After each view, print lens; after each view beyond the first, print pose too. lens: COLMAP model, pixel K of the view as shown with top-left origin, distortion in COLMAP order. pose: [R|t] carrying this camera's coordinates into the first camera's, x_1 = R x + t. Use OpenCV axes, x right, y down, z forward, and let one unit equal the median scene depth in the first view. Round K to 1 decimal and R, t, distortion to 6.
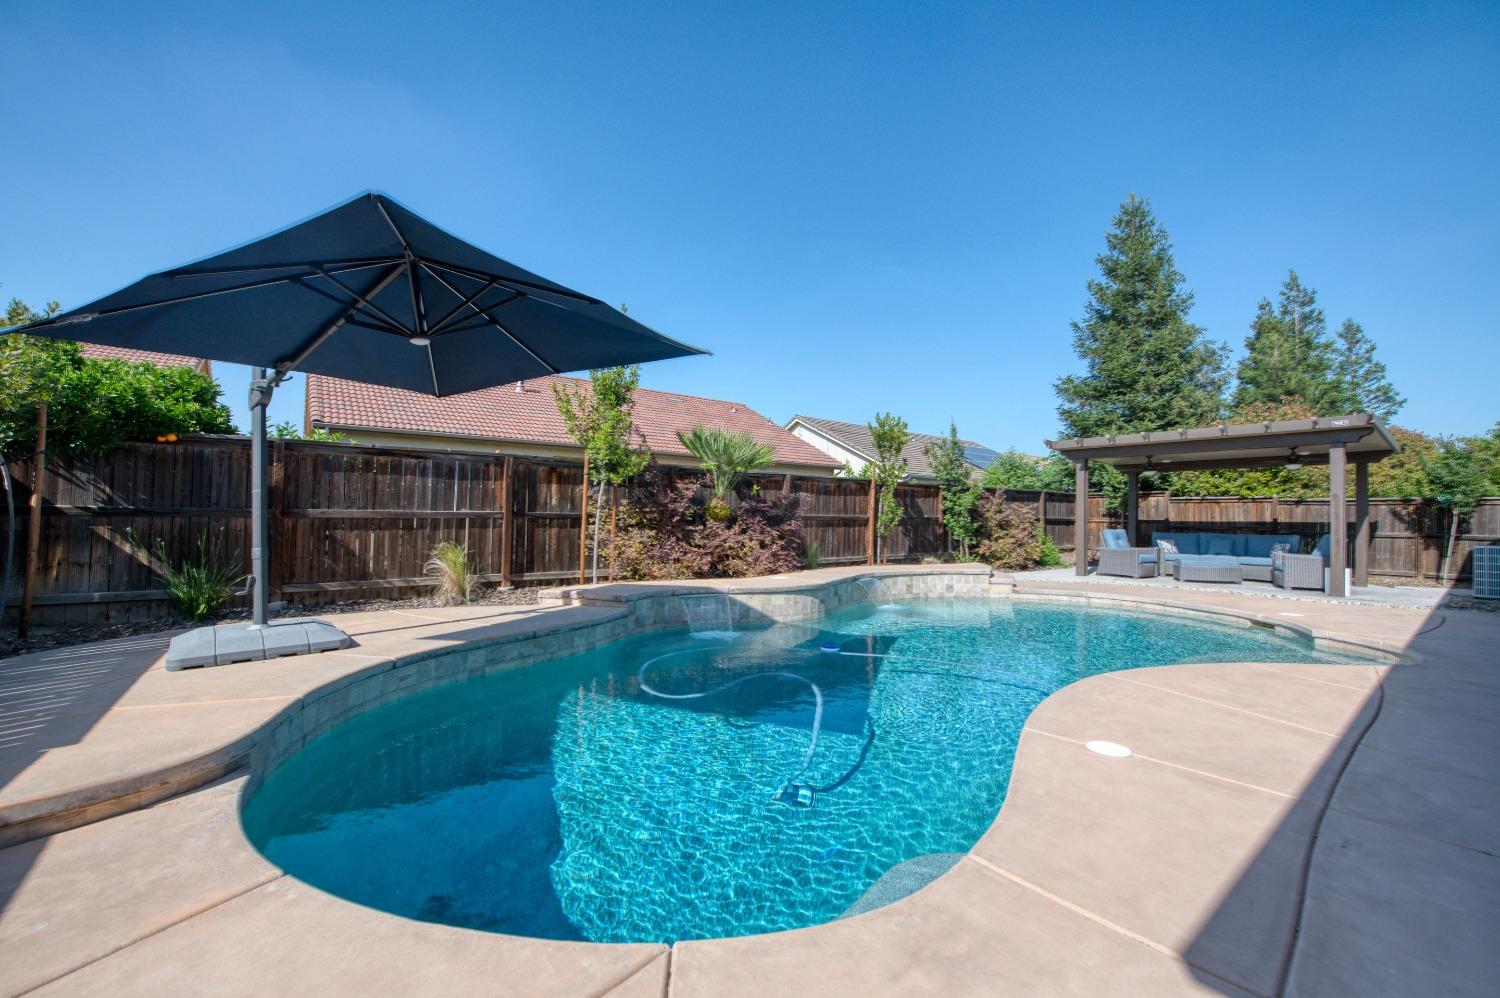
lens RADIAL K [[600.7, 0, 747.8], [0, 600.7, 511.4], [0, 0, 1]] dist [-0.009760, -0.000055]
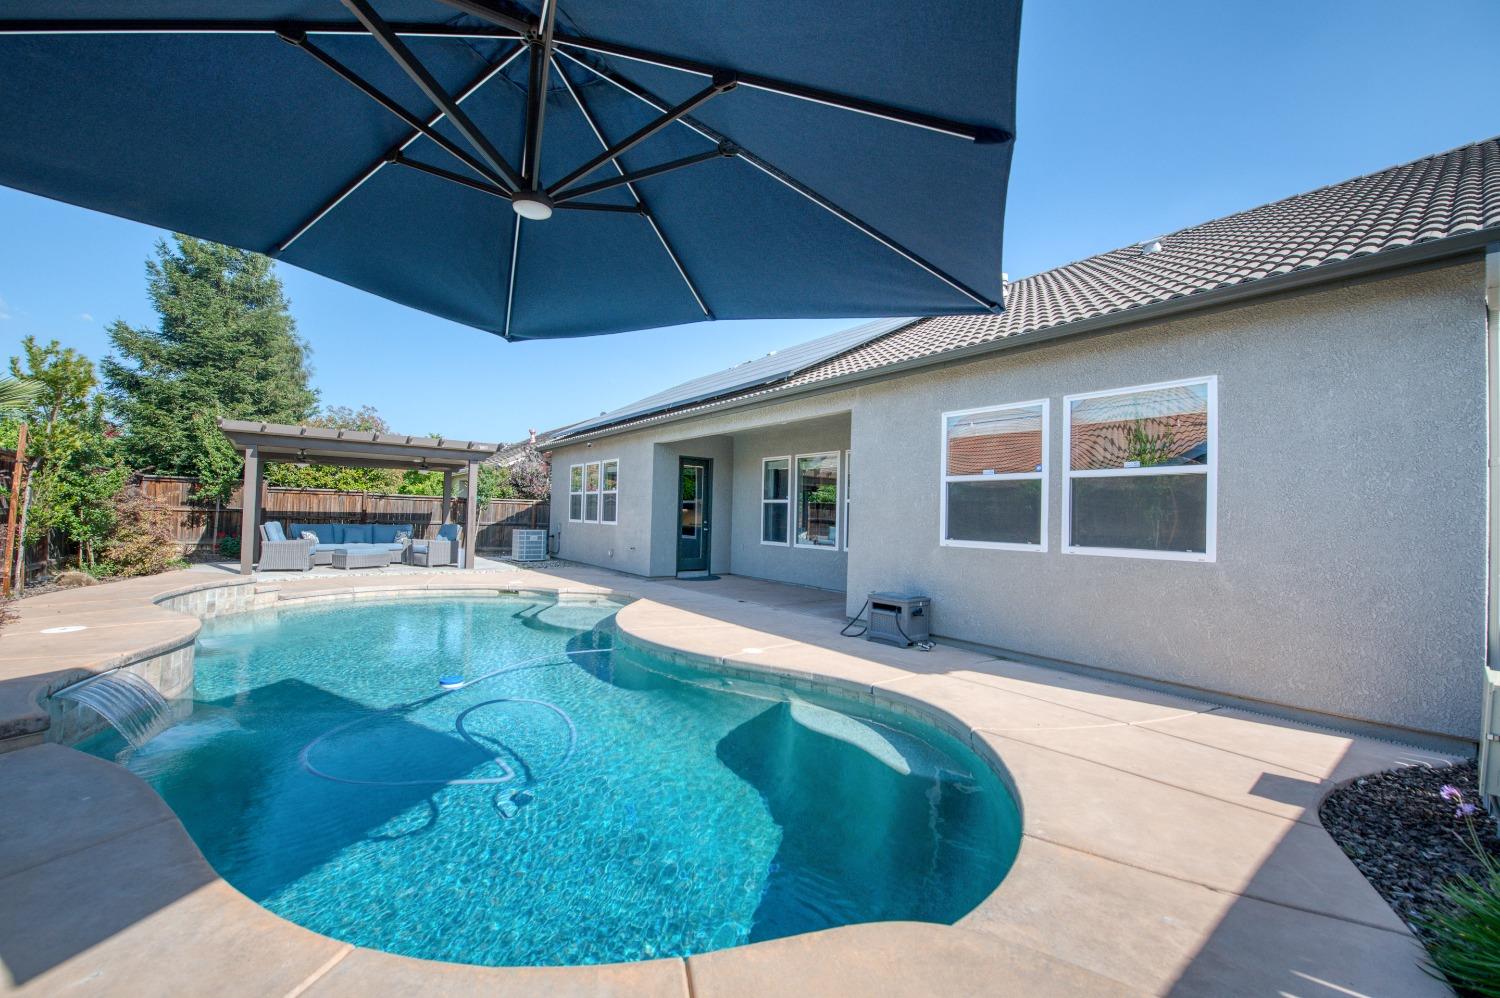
lens RADIAL K [[600.7, 0, 747.8], [0, 600.7, 511.4], [0, 0, 1]] dist [-0.009760, -0.000055]
pose [[0.011944, -0.002516, 0.999926, -0.413955], [-0.030181, 0.999540, 0.002876, -0.015359], [-0.999473, -0.030213, 0.011862, 0.318763]]
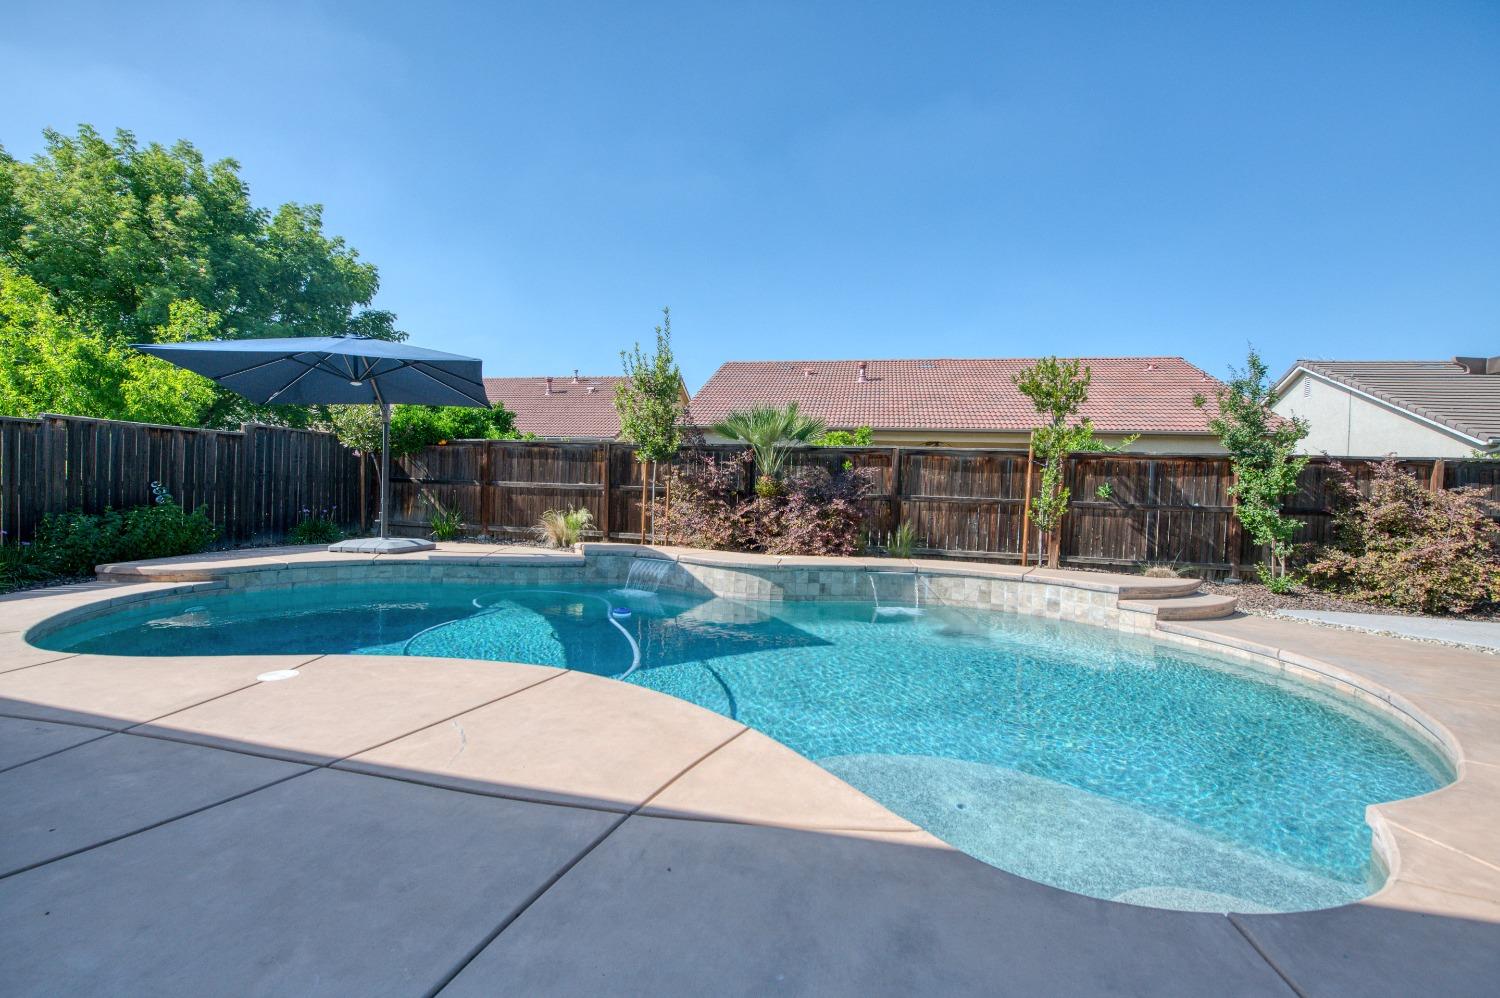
lens RADIAL K [[611.1, 0, 748.0], [0, 611.1, 505.8], [0, 0, 1]] dist [-0.013596, -0.000151]
pose [[0.640642, 0.031272, -0.767203, 0.649377], [-0.023254, 0.999502, 0.021323, 0.007743], [0.767488, 0.004180, 0.641050, 0.289802]]
